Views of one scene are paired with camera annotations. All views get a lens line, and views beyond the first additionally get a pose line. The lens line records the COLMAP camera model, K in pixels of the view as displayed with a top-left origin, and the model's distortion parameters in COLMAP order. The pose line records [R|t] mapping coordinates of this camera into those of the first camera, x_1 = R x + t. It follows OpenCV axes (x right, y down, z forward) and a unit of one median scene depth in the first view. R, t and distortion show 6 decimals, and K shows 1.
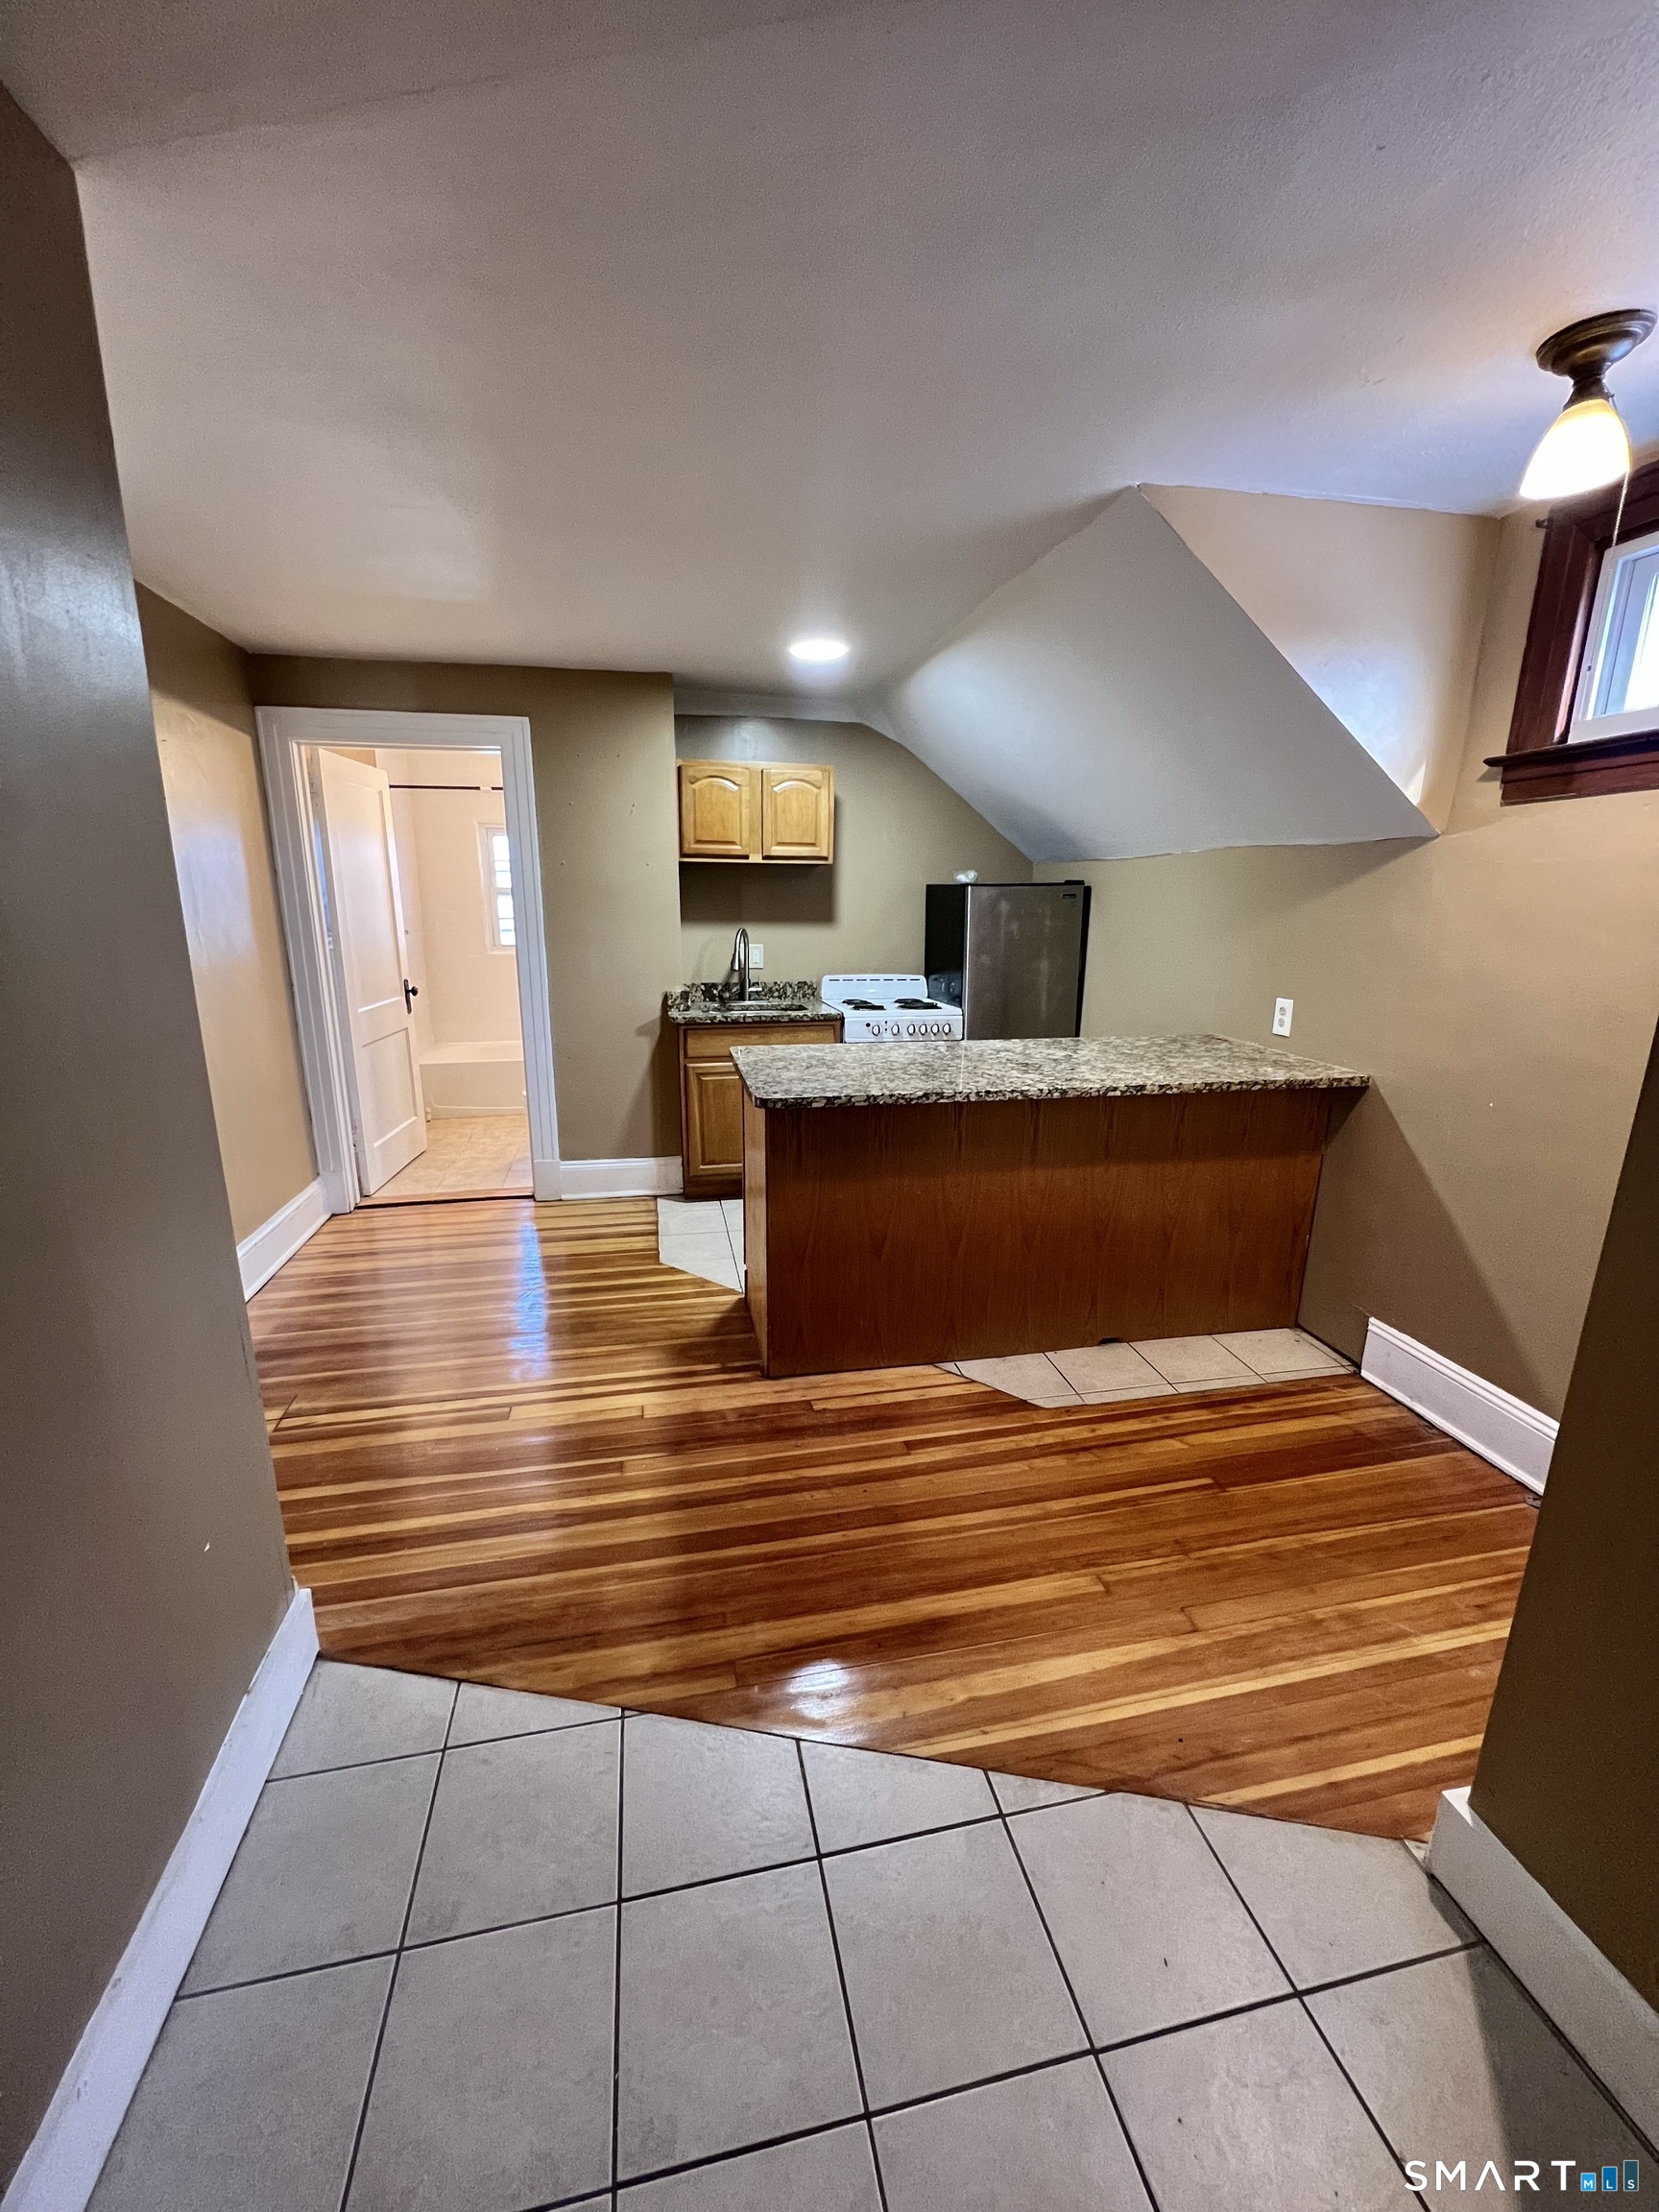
lens RADIAL K [[882.5, 0, 823.9], [0, 882.5, 1112.6], [0, 0, 1]] dist [0.000292, 0.000002]
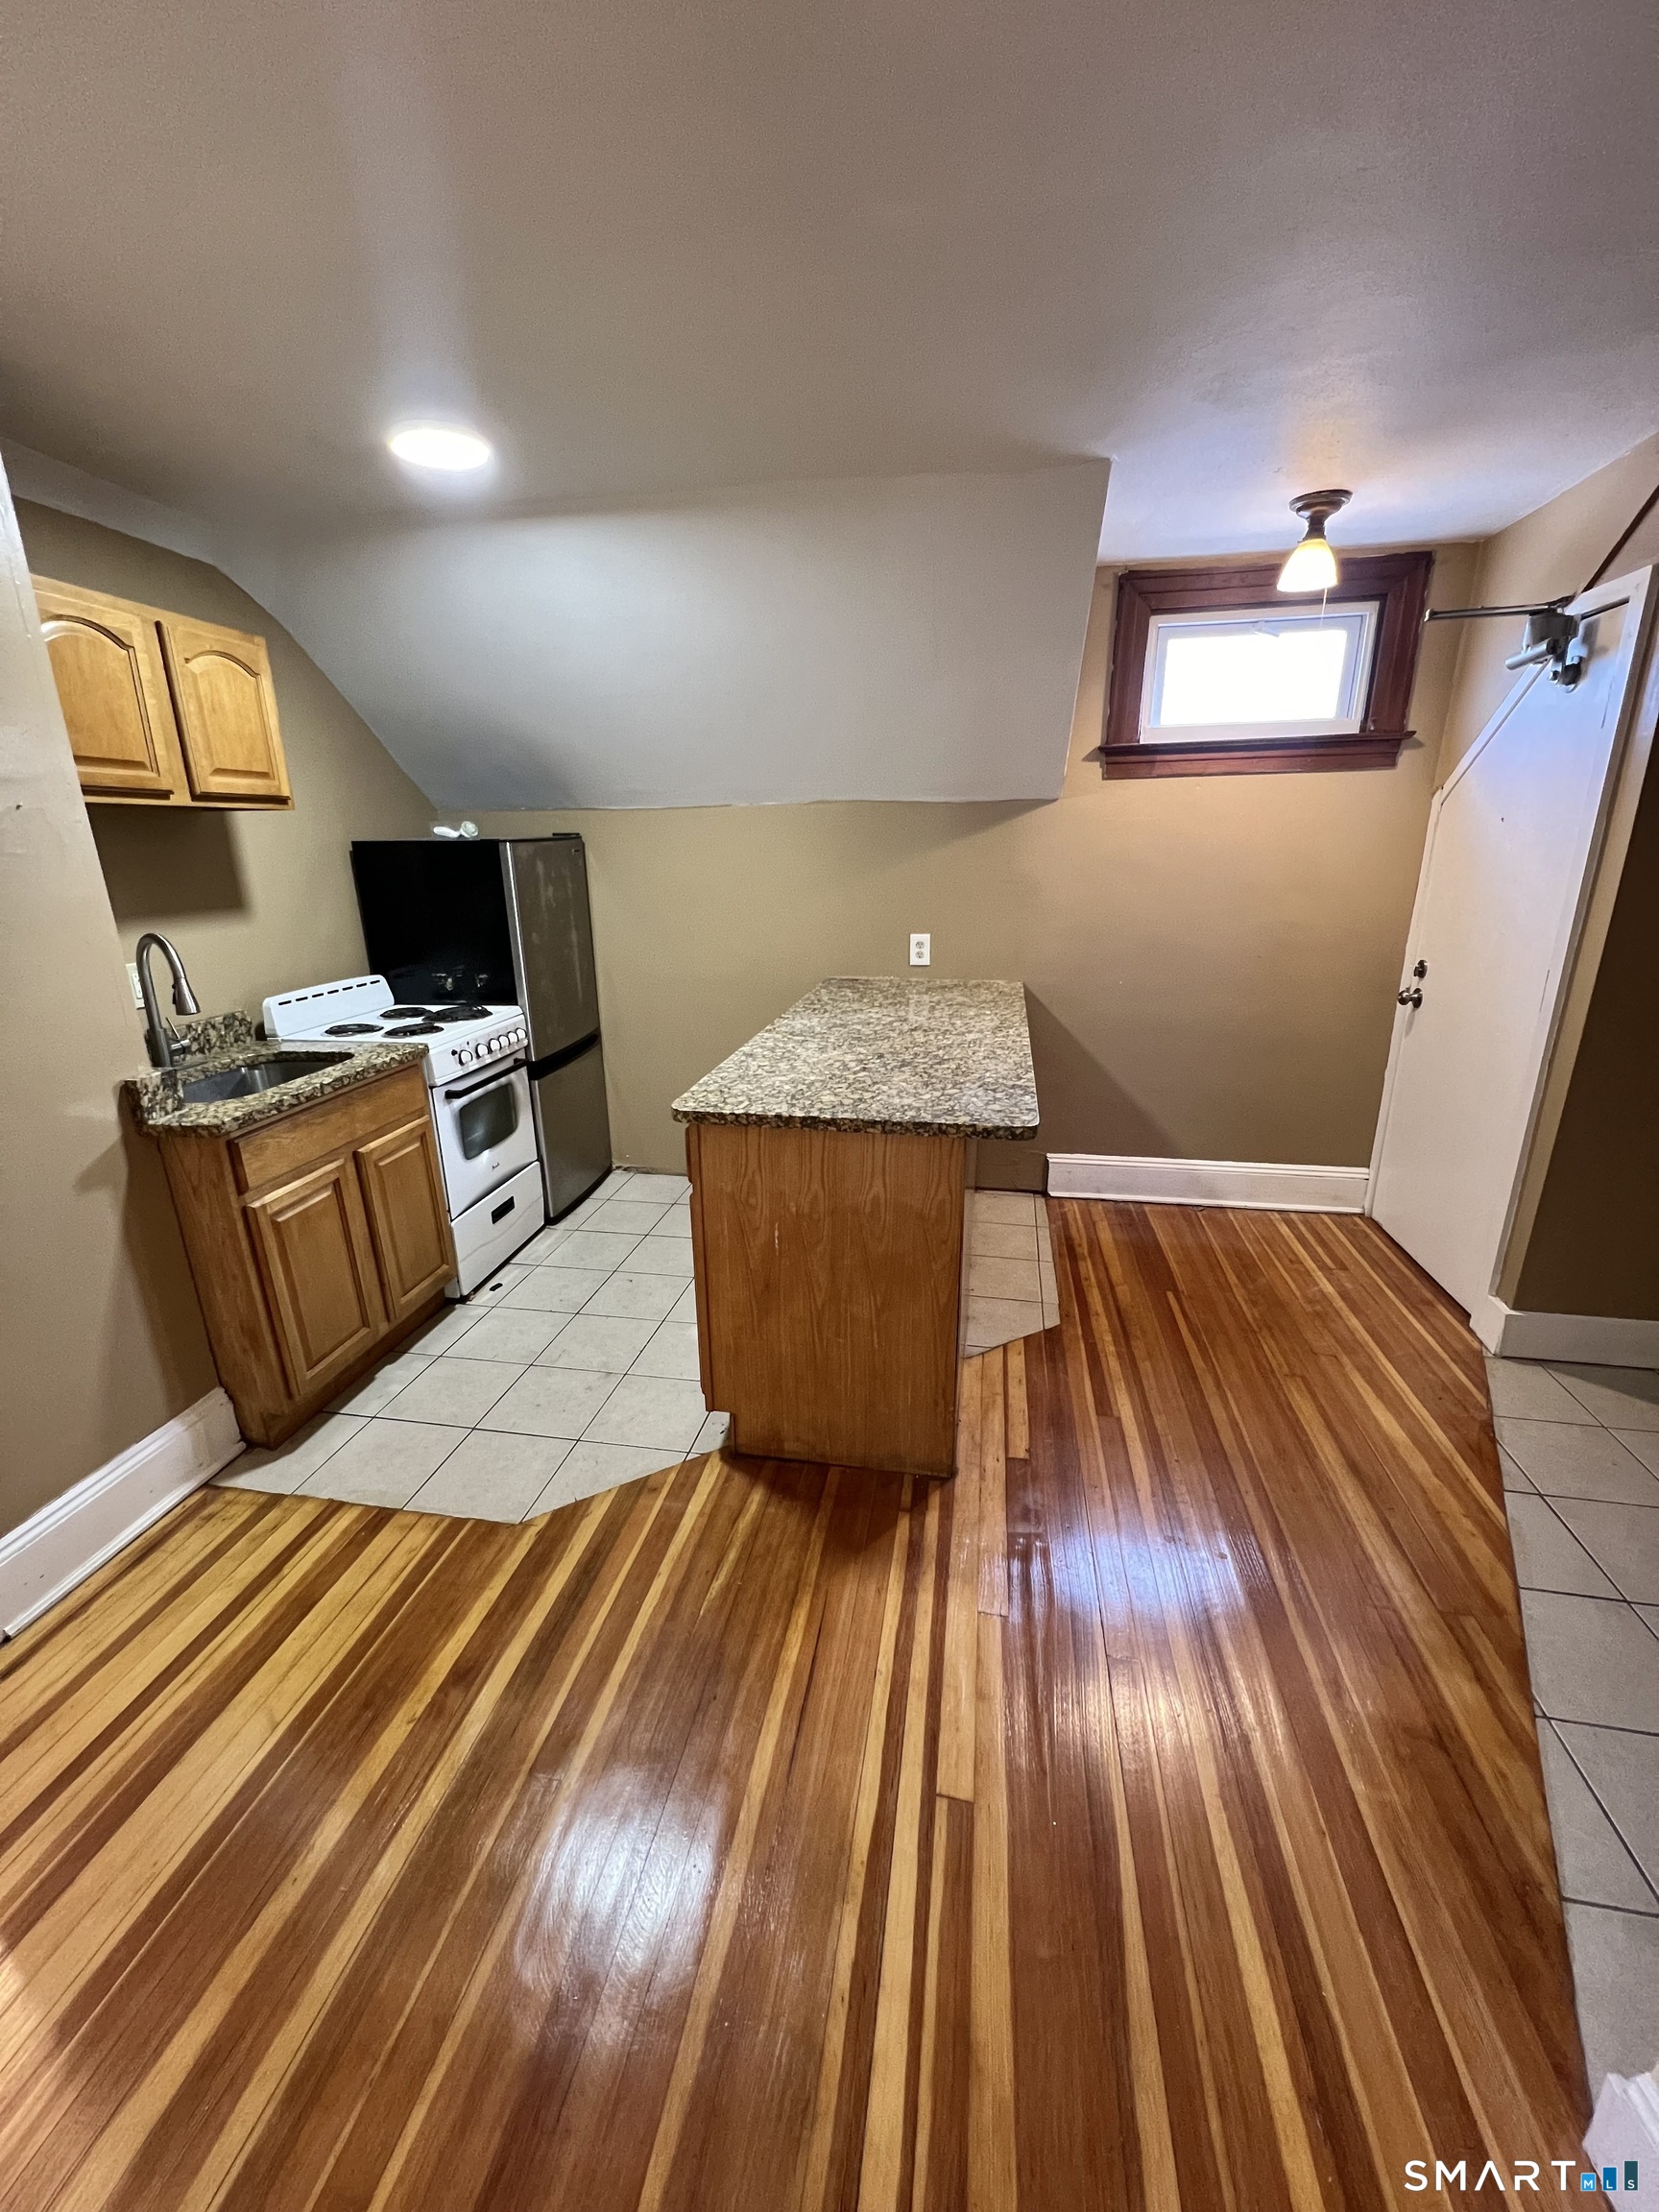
lens RADIAL K [[880.8, 0, 829.5], [0, 880.8, 1106.0], [0, 0, 1]] dist [-0.002769, -0.000286]
pose [[0.373718, -0.284319, 0.882892, -0.707508], [0.238575, 0.949301, 0.204719, -0.203334], [-0.896336, 0.134129, 0.422602, 0.721241]]
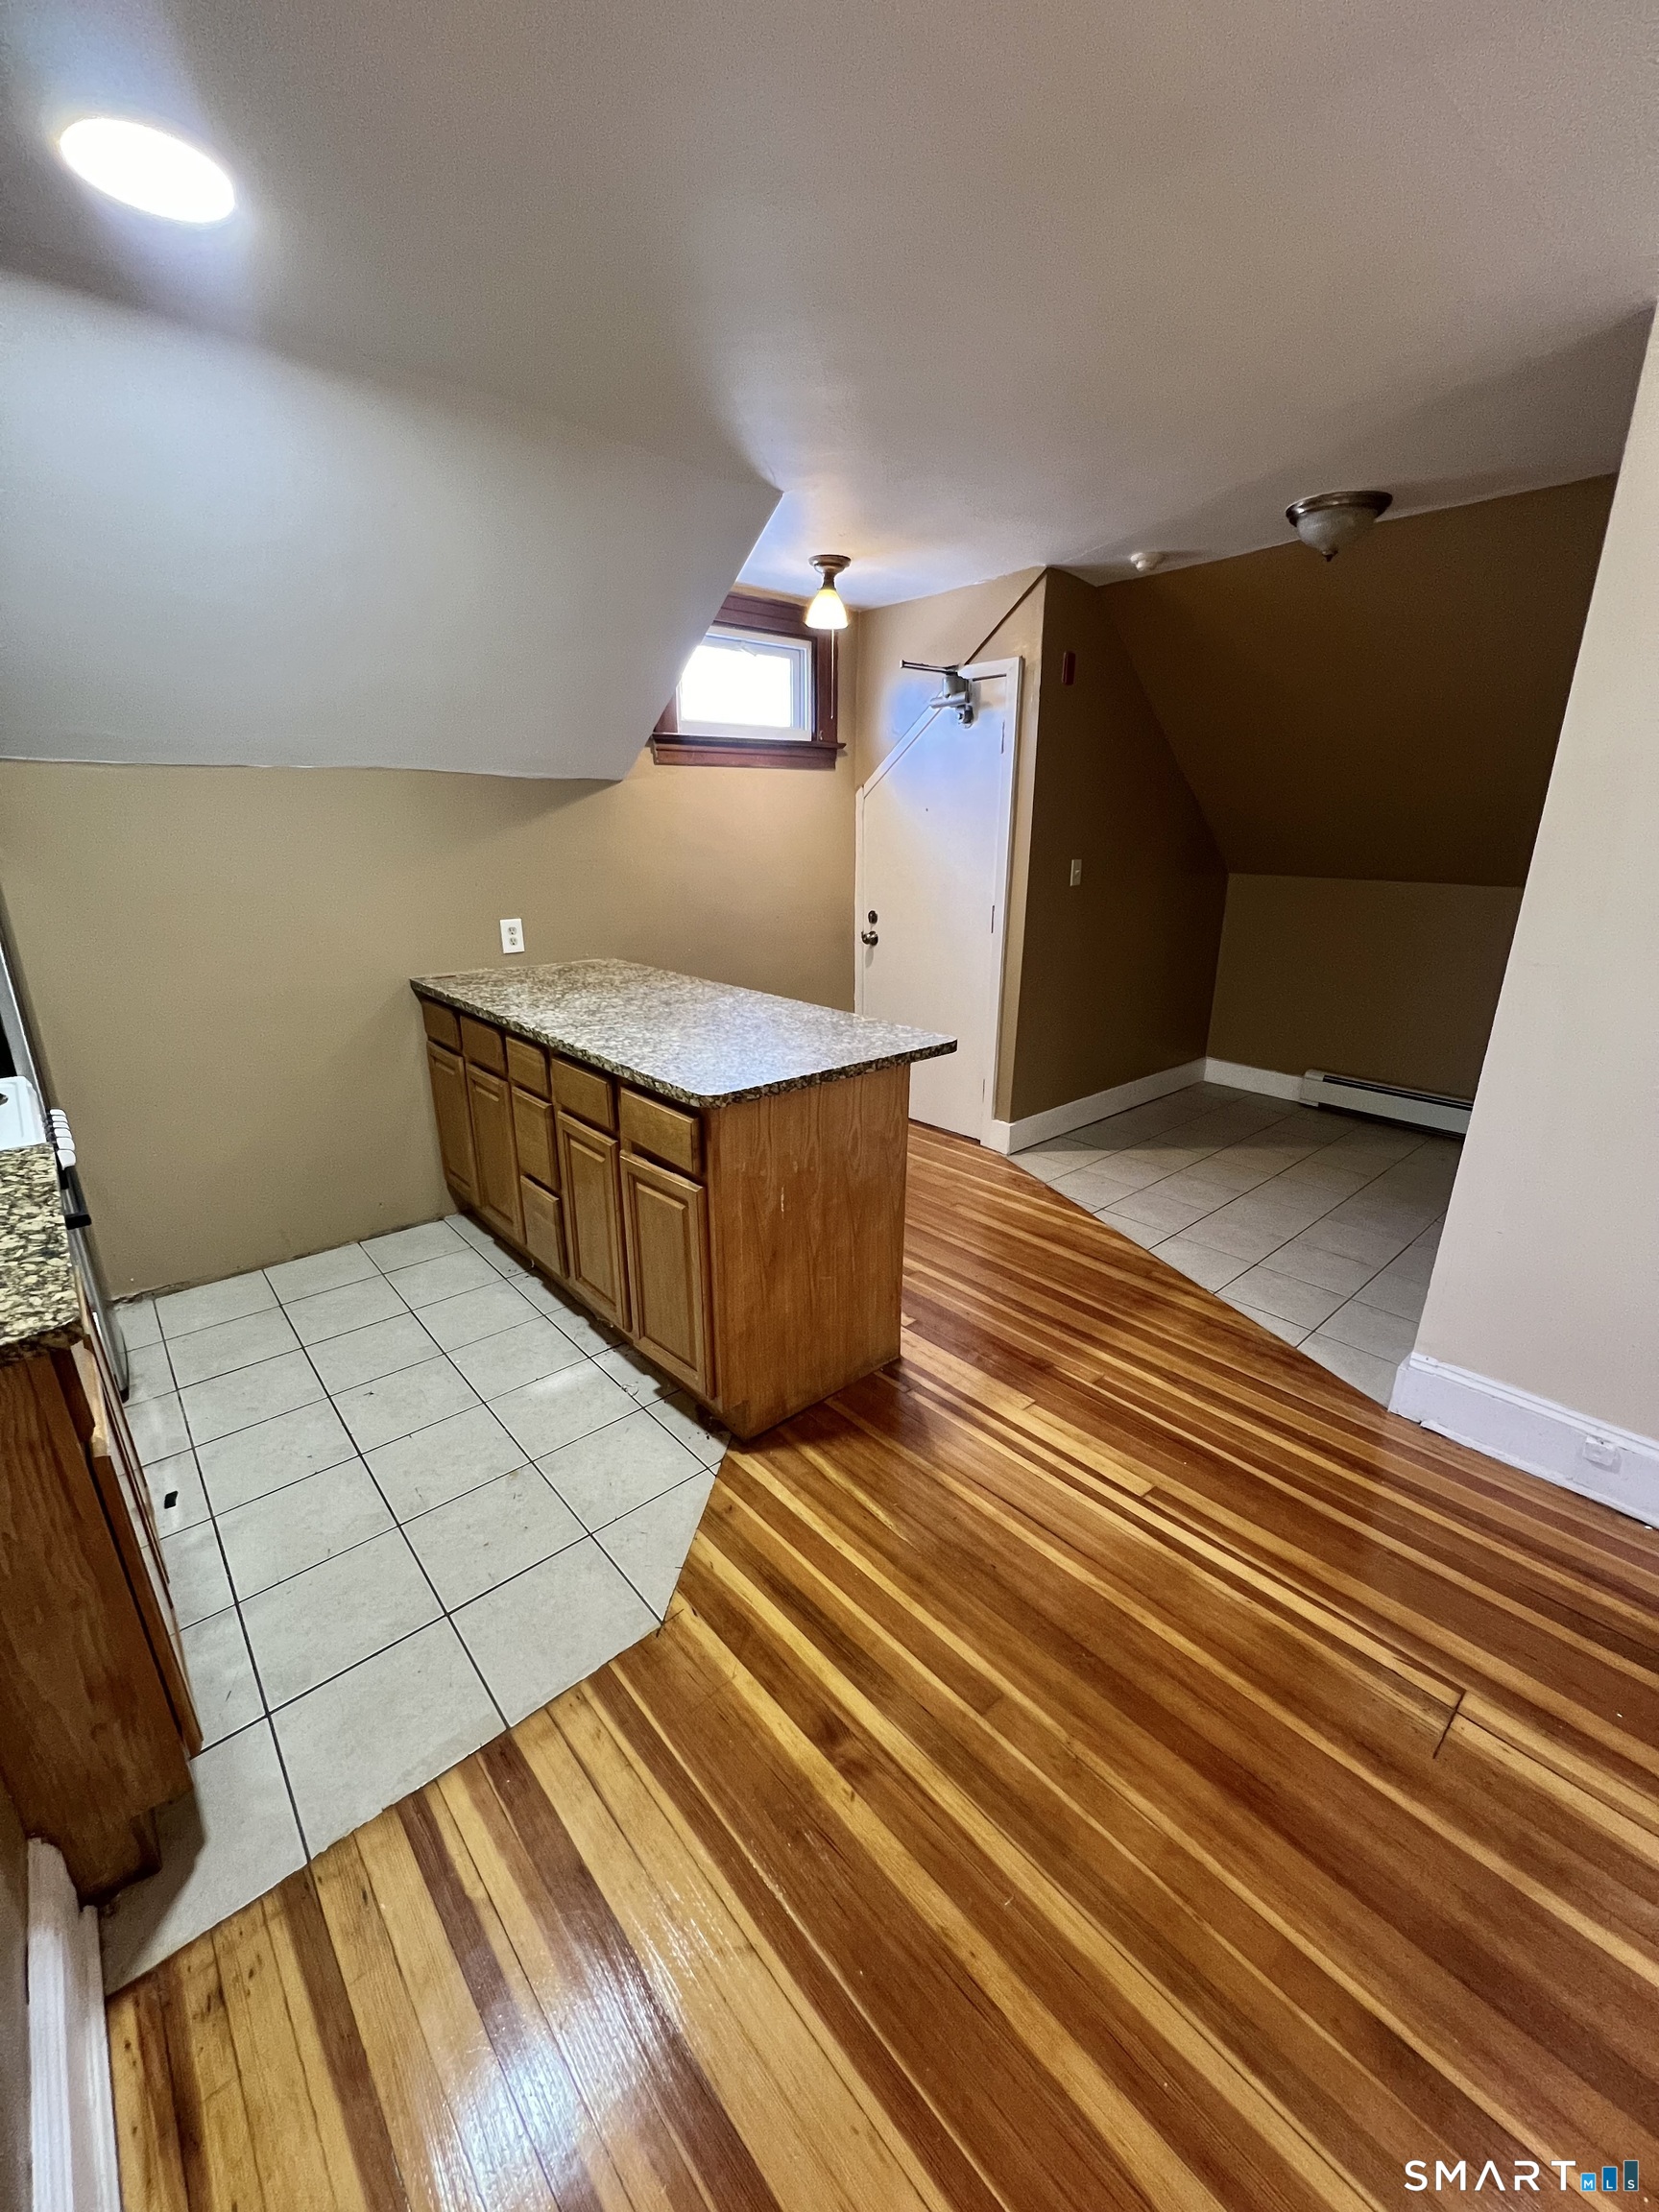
lens RADIAL K [[880.8, 0, 829.5], [0, 880.8, 1106.0], [0, 0, 1]] dist [-0.002769, -0.000286]
pose [[-0.504416, -0.273226, 0.819092, -0.717666], [0.201284, 0.885273, 0.419257, -0.340166], [-0.839672, 0.376350, -0.391549, 1.329984]]
